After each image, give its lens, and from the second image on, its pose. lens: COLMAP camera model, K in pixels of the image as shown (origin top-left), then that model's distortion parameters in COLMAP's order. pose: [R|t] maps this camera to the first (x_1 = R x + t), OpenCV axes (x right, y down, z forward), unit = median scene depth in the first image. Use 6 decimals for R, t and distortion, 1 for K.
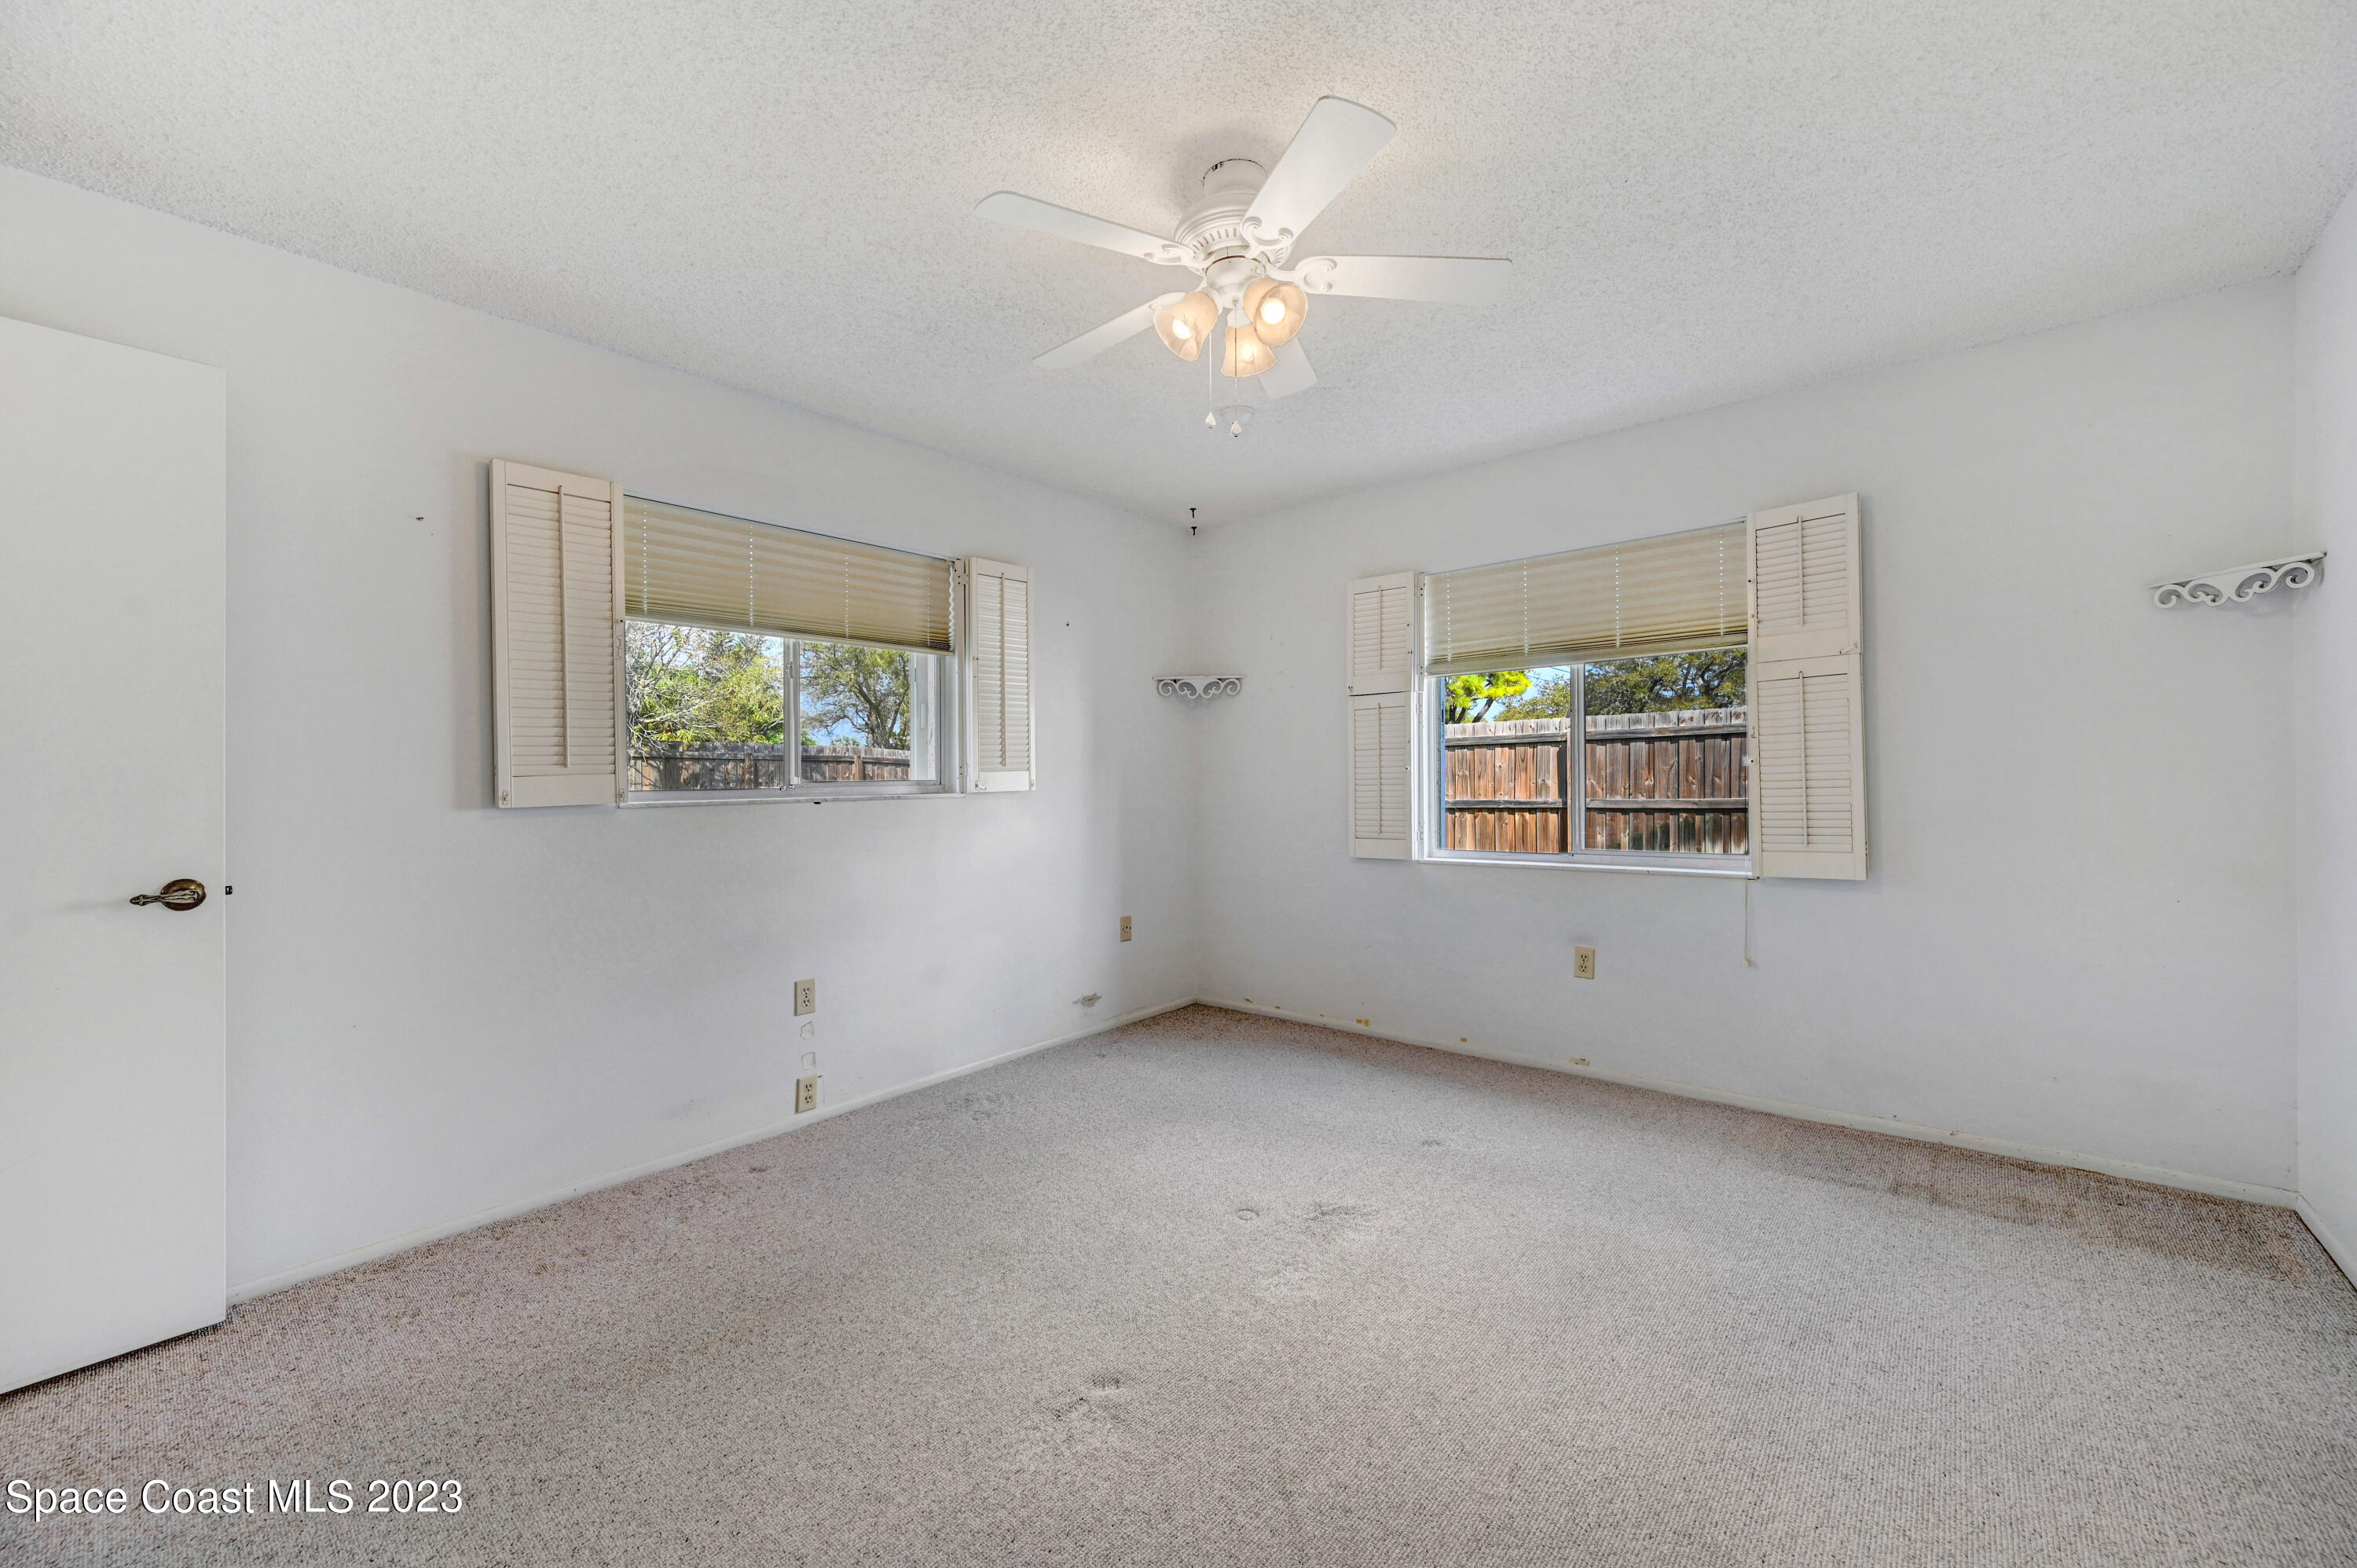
lens RADIAL K [[917.2, 0, 1173.0], [0, 917.2, 780.0], [0, 0, 1]] dist [0.000991, -0.000027]
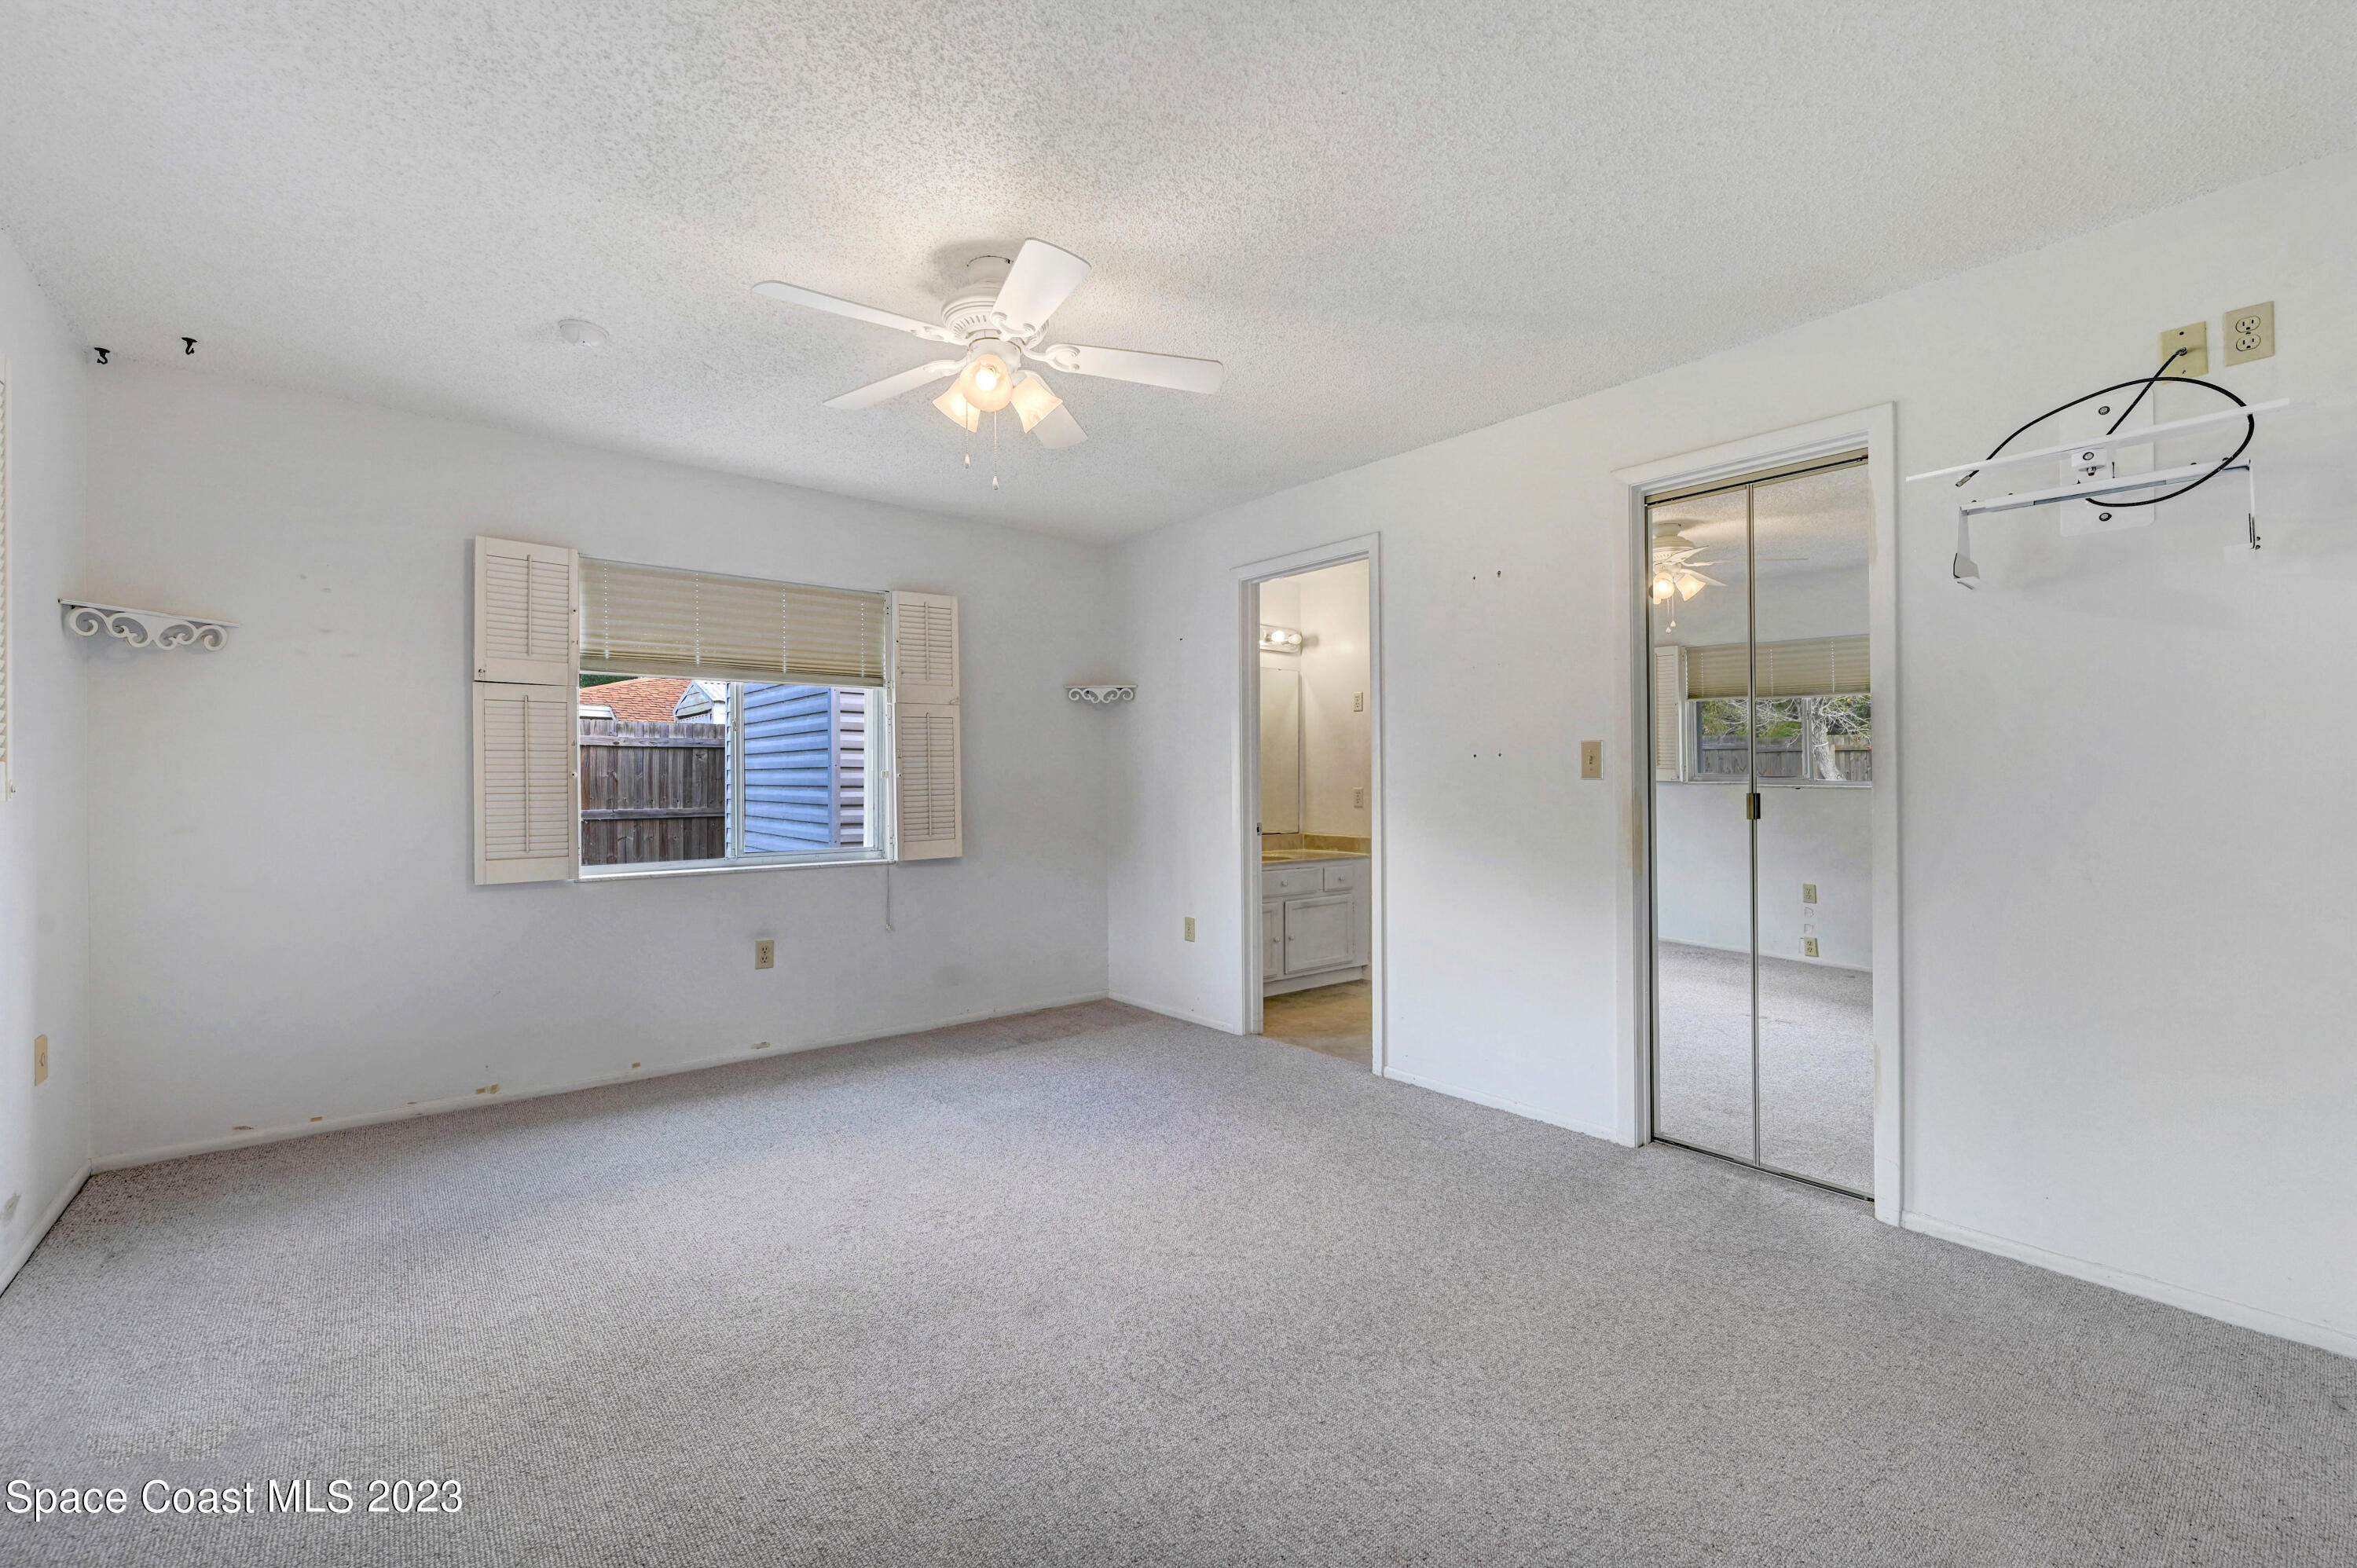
lens RADIAL K [[969.0, 0, 1171.2], [0, 969.0, 784.3], [0, 0, 1]] dist [-0.001010, -0.000009]
pose [[0.184637, 0.010537, 0.982750, -0.567652], [-0.002242, 0.999944, -0.010300, 0.004871], [-0.982804, -0.000302, 0.184651, 0.281833]]
